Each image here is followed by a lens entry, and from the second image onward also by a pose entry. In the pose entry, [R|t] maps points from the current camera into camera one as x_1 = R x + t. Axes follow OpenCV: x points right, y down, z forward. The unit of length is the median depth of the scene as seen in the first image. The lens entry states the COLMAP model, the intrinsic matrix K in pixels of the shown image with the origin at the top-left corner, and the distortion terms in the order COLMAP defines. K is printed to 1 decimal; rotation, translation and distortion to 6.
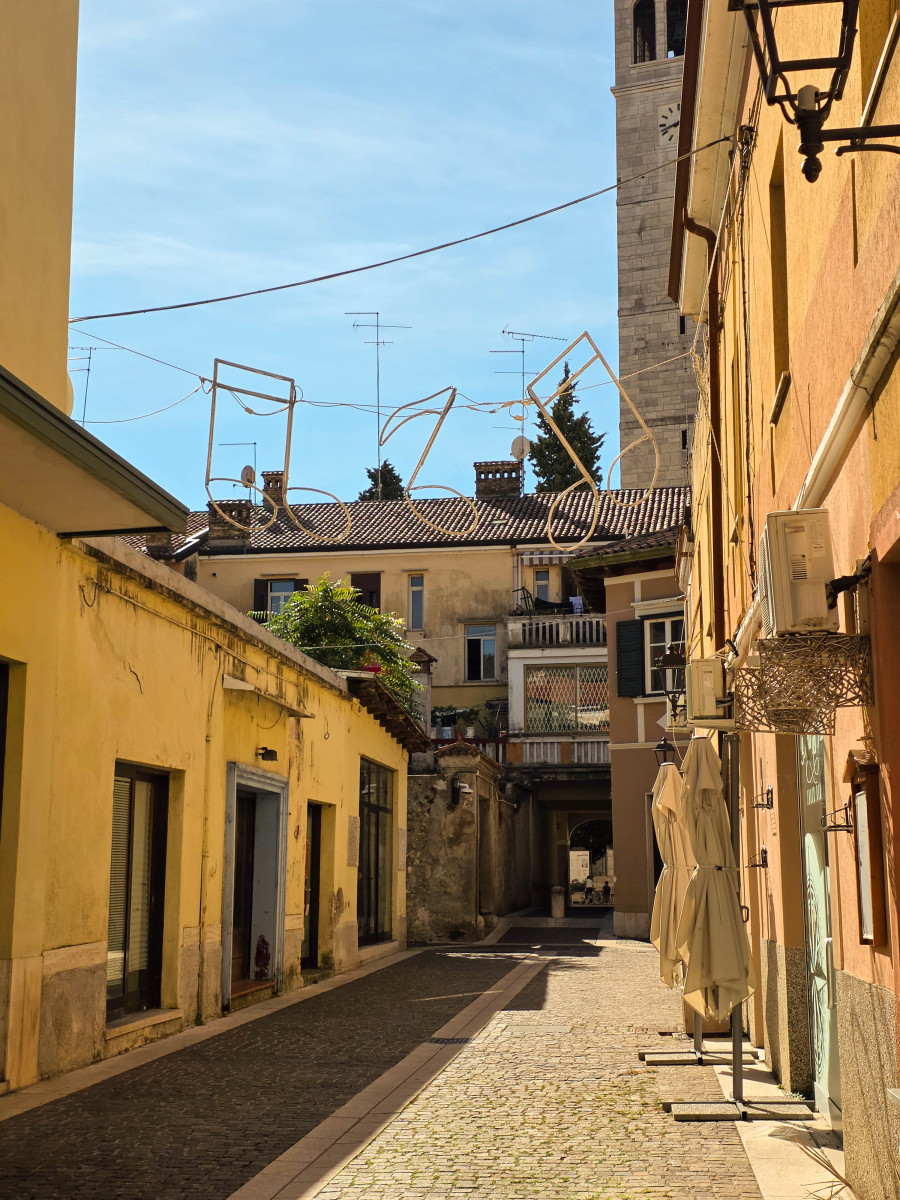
lens RADIAL K [[1594.5, 0, 450.0], [0, 1594.5, 600.0], [0, 0, 1]] dist [-0.001963, 0.002552]
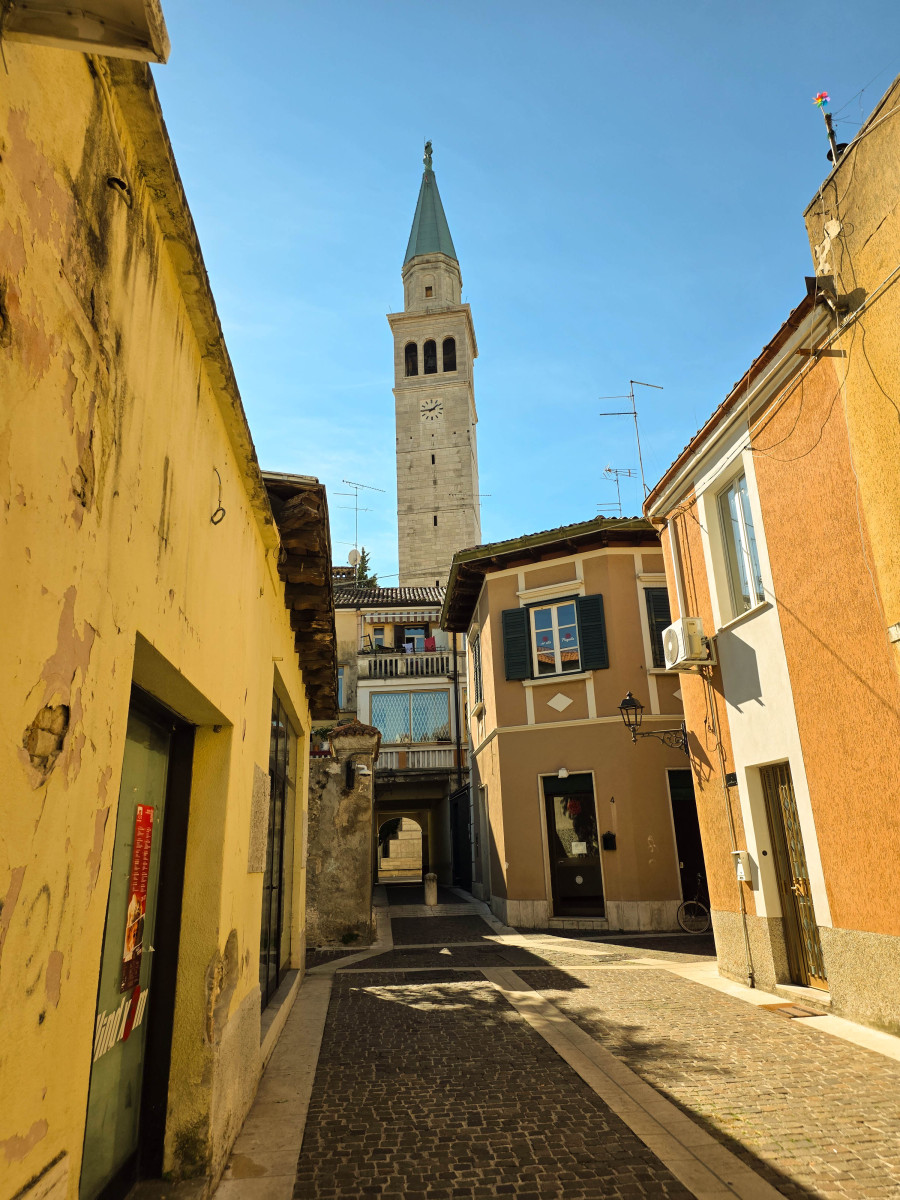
lens RADIAL K [[782.7, 0, 452.0], [0, 782.7, 613.2], [0, 0, 1]] dist [0.098251, -0.101667]
pose [[0.975888, 0.028733, 0.216374, -0.040219], [-0.001163, 0.991968, -0.126481, 0.082232], [-0.218270, 0.123179, 0.968083, 0.514543]]
